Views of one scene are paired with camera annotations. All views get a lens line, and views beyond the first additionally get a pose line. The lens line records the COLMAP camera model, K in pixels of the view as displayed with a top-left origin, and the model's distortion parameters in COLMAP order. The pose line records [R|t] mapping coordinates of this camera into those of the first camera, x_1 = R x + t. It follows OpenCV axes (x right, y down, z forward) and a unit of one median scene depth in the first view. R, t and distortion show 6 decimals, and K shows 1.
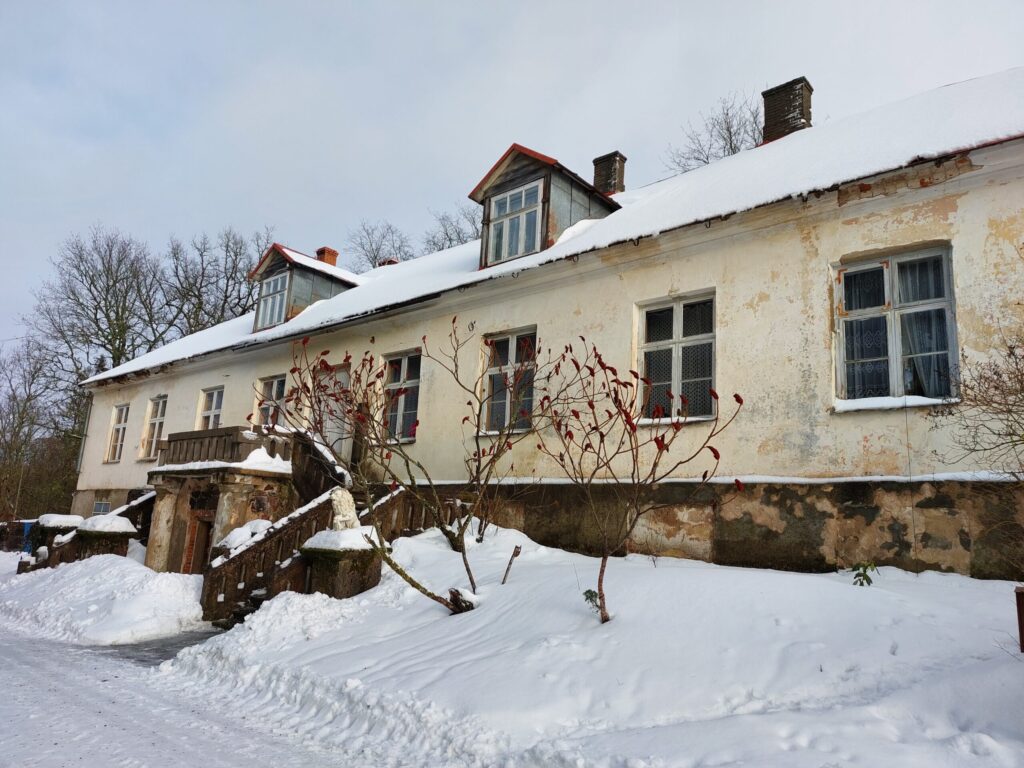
lens RADIAL K [[747.5, 0, 512.0], [0, 747.5, 384.0], [0, 0, 1]] dist [0.110010, -0.125130]
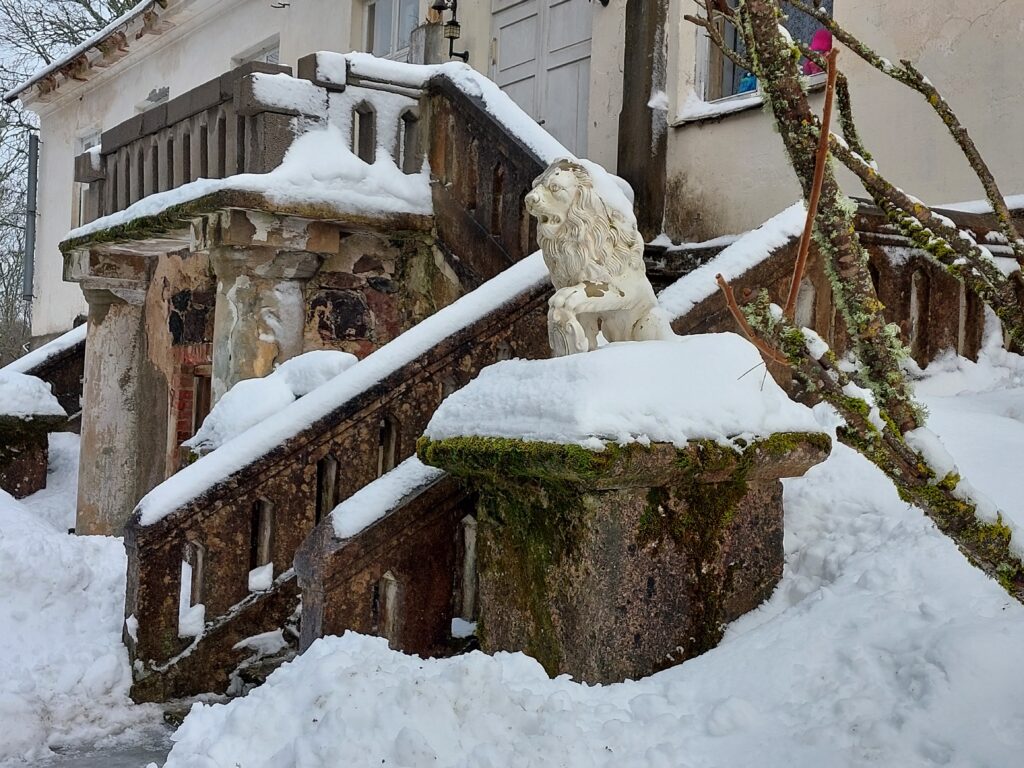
lens RADIAL K [[1521.3, 0, 512.0], [0, 1521.3, 384.0], [0, 0, 1]] dist [0.105809, -0.051597]
pose [[0.958656, -0.030185, -0.282962, -0.090108], [0.075669, 0.985599, 0.151223, 0.097679], [0.274322, -0.166382, 0.947135, 0.421659]]
